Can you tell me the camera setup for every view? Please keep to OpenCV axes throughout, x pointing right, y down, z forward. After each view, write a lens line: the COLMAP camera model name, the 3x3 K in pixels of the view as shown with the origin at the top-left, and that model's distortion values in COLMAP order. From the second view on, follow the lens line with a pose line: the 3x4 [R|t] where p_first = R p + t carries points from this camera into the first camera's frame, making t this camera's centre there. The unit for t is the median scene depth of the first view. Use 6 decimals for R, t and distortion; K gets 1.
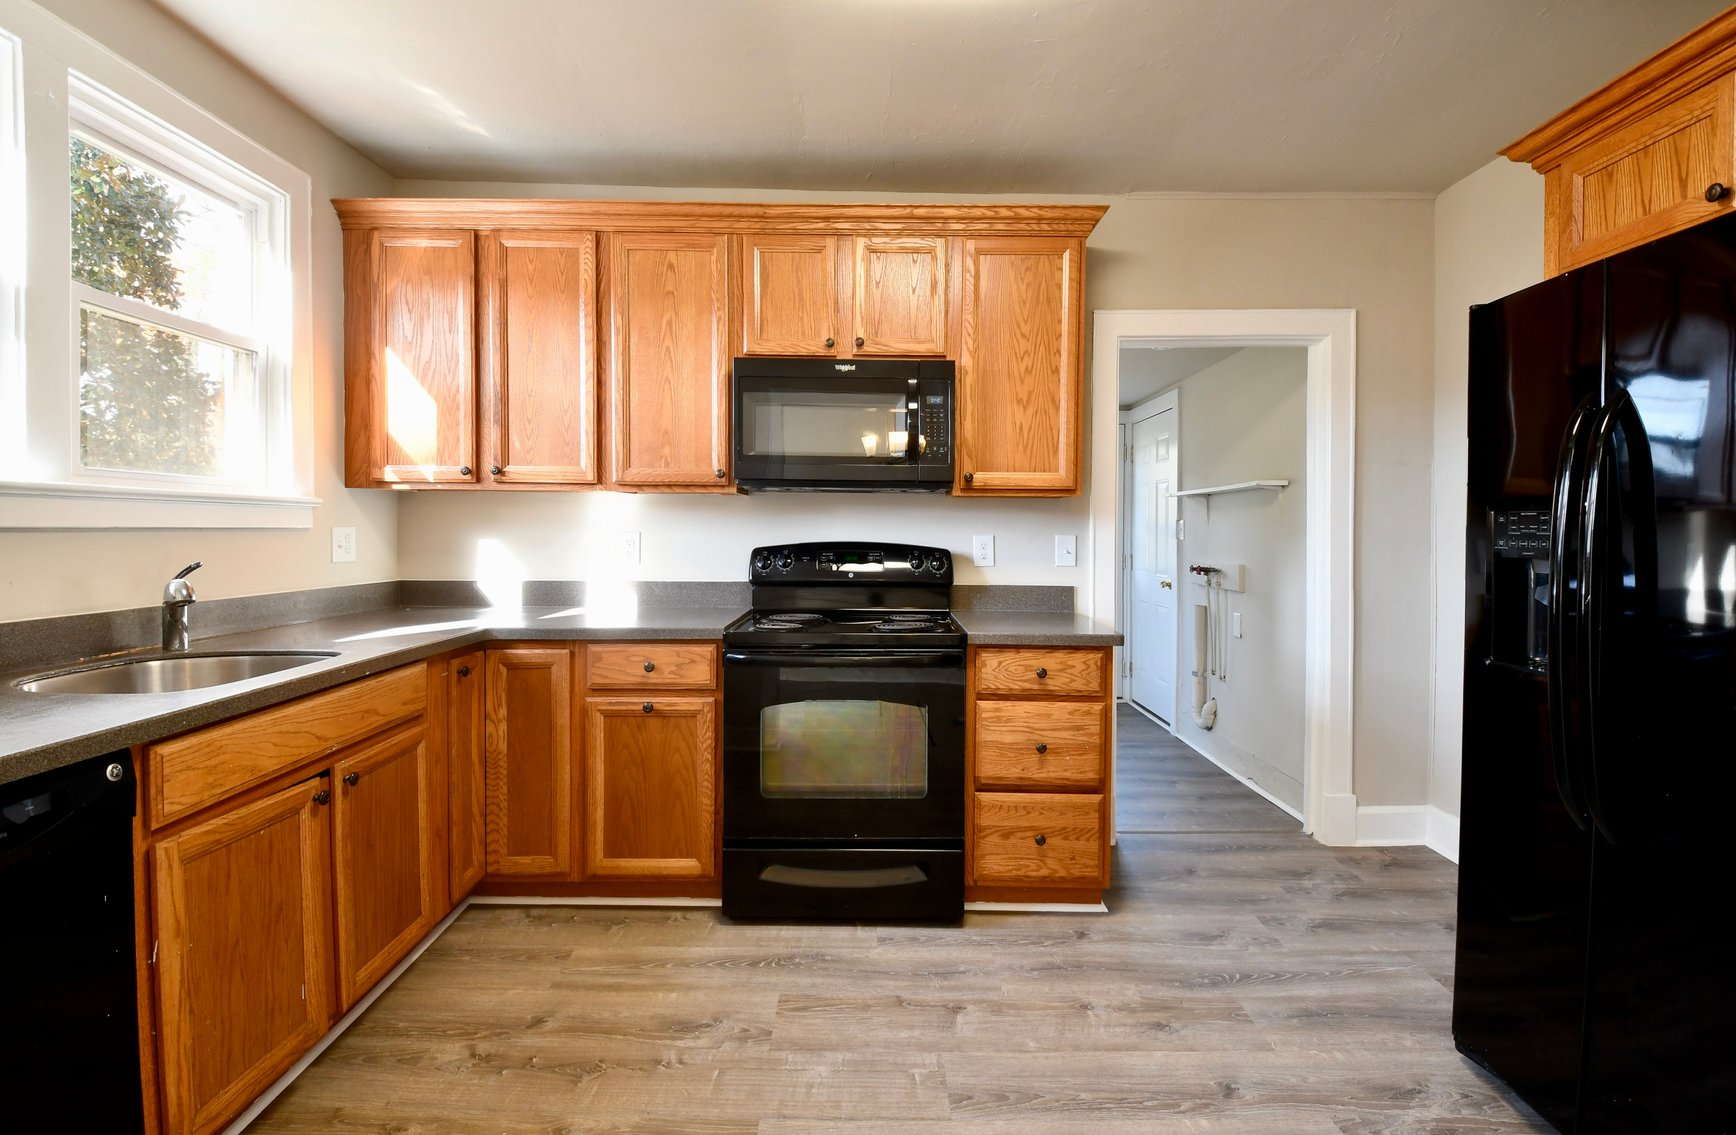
lens RADIAL K [[786.2, 0, 865.8], [0, 786.2, 541.1], [0, 0, 1]] dist [0.024202, -0.026553]
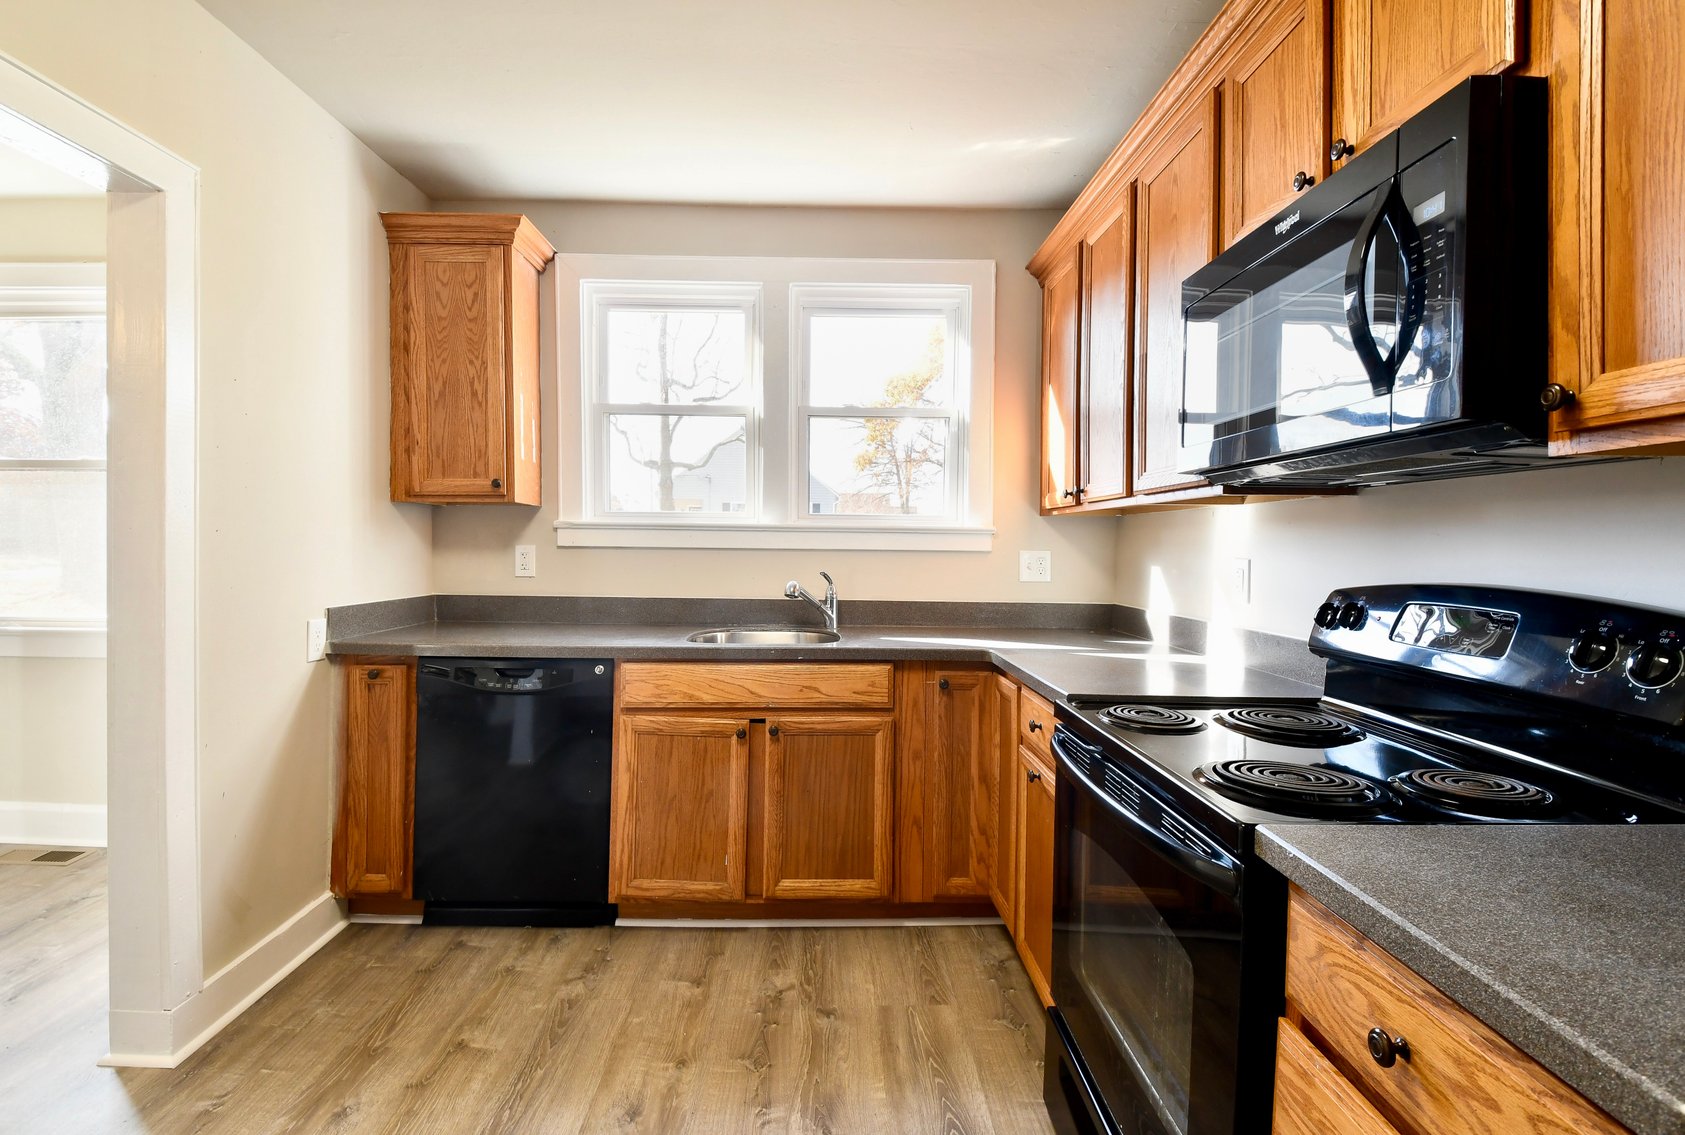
lens RADIAL K [[761.3, 0, 827.6], [0, 761.3, 556.0], [0, 0, 1]] dist [0.015212, -0.019558]
pose [[0.020455, 0.005987, -0.999773, 0.484265], [-0.029550, 0.999549, 0.005381, -0.008173], [0.999354, 0.029433, 0.020623, 0.768474]]
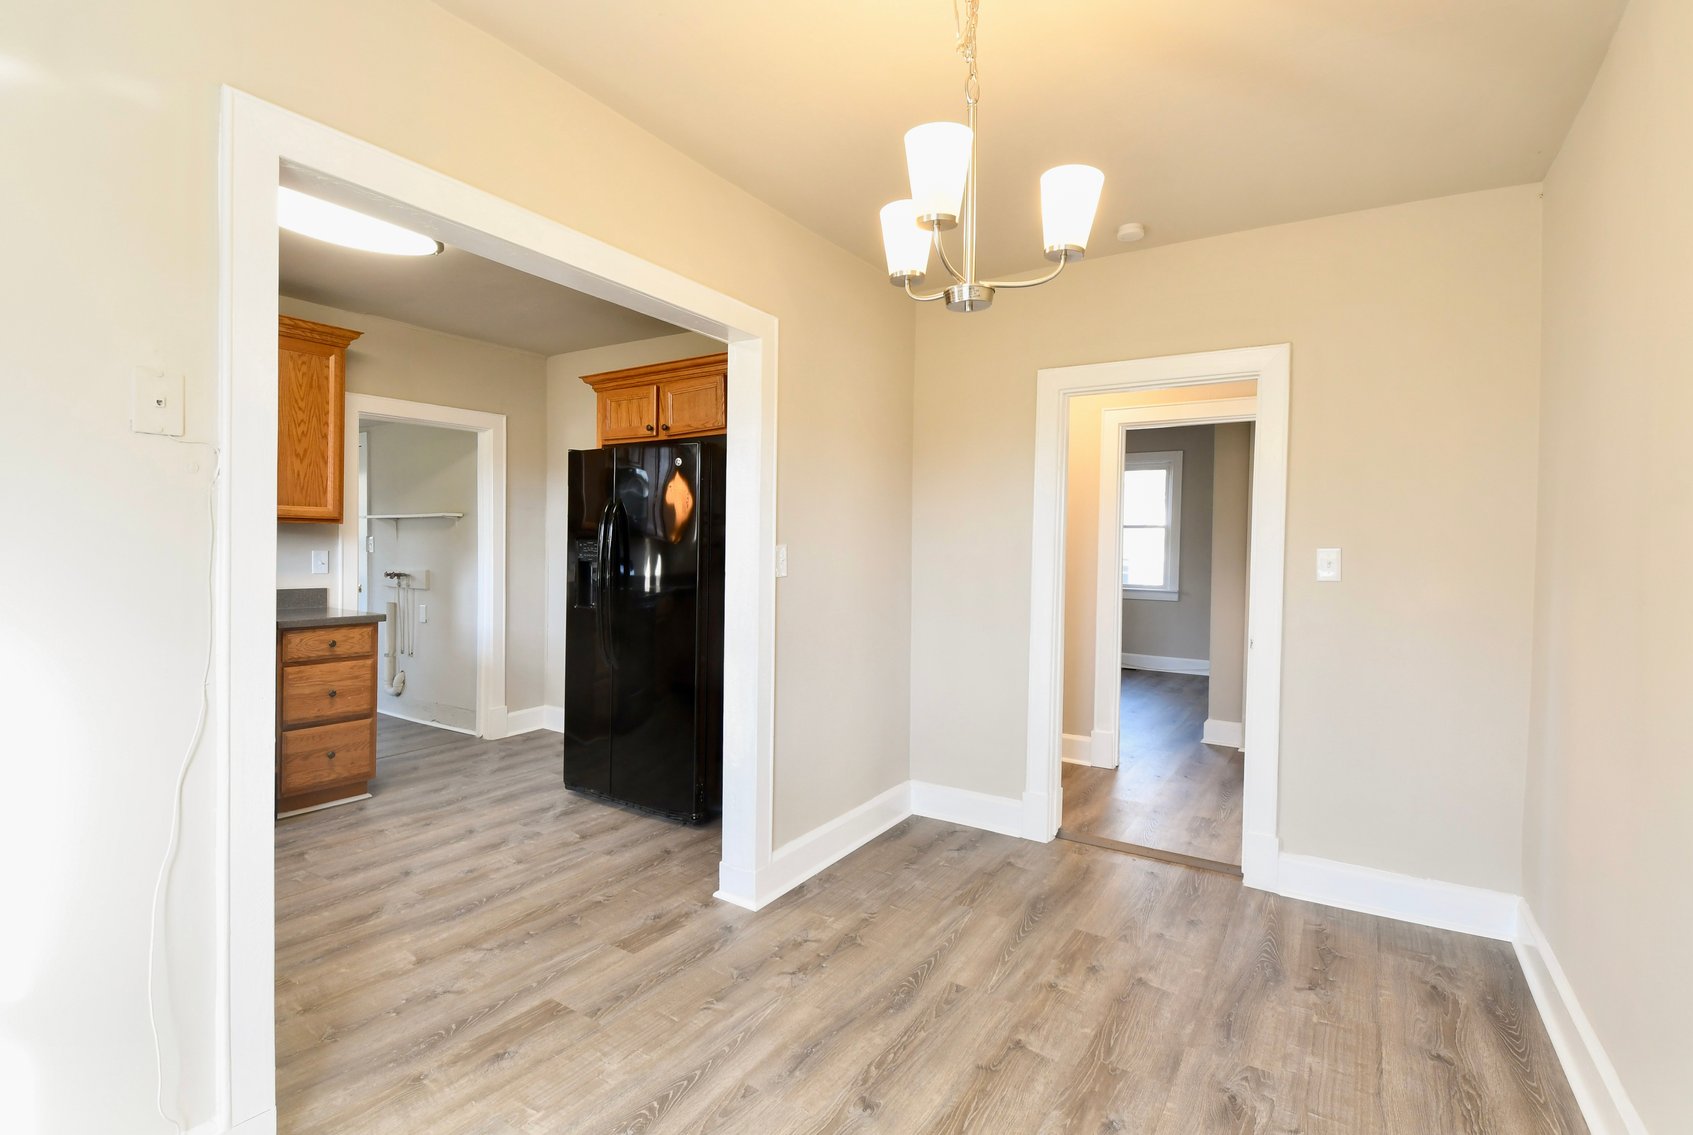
lens RADIAL K [[791.4, 0, 843.9], [0, 791.4, 546.4], [0, 0, 1]] dist [-0.001355, -0.023164]
pose [[0.531388, 0.001522, 0.847127, -0.517303], [0.003784, 0.999984, -0.004170, -0.008202], [-0.847120, 0.005422, 0.531374, -0.611232]]
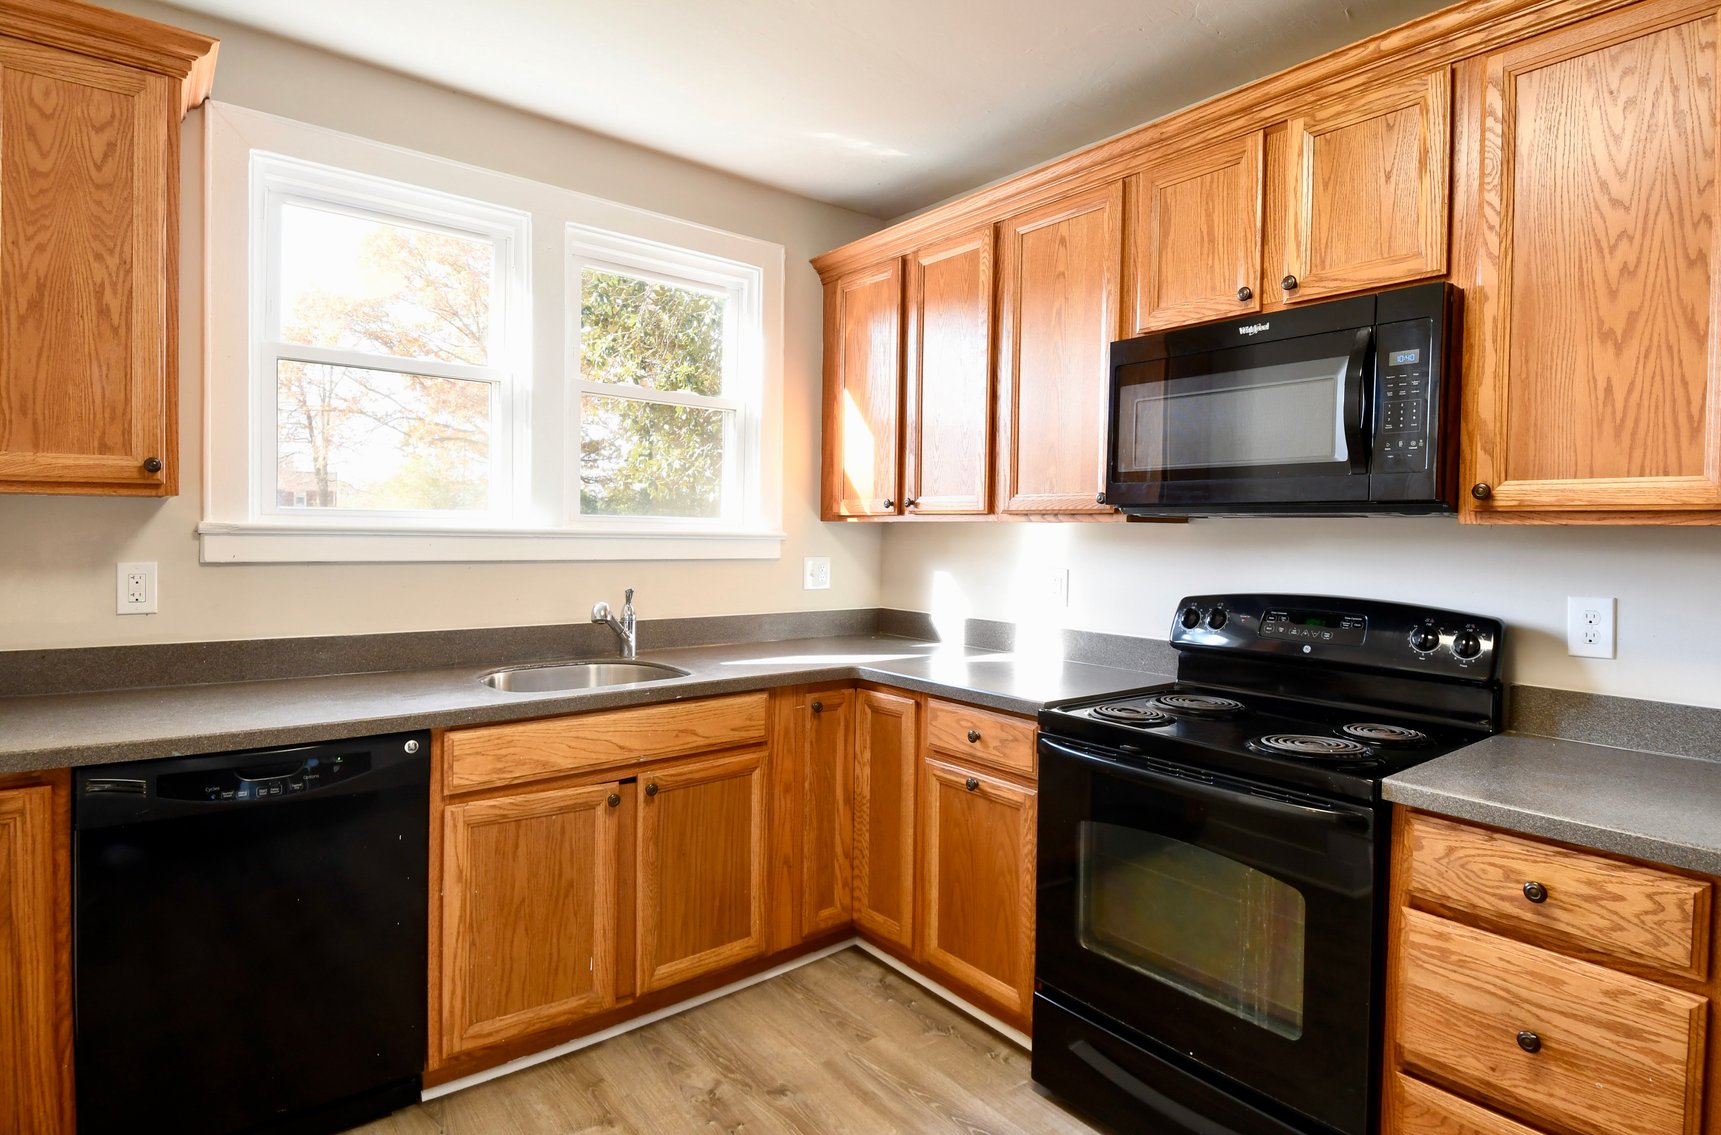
lens RADIAL K [[882.0, 0, 869.3], [0, 882.0, 550.5], [0, 0, 1]] dist [0.021654, -0.032612]
pose [[0.633442, 0.016016, -0.773624, 0.369128], [-0.024528, 0.999699, 0.000613, -0.033378], [0.773401, 0.018587, 0.633645, 0.319860]]
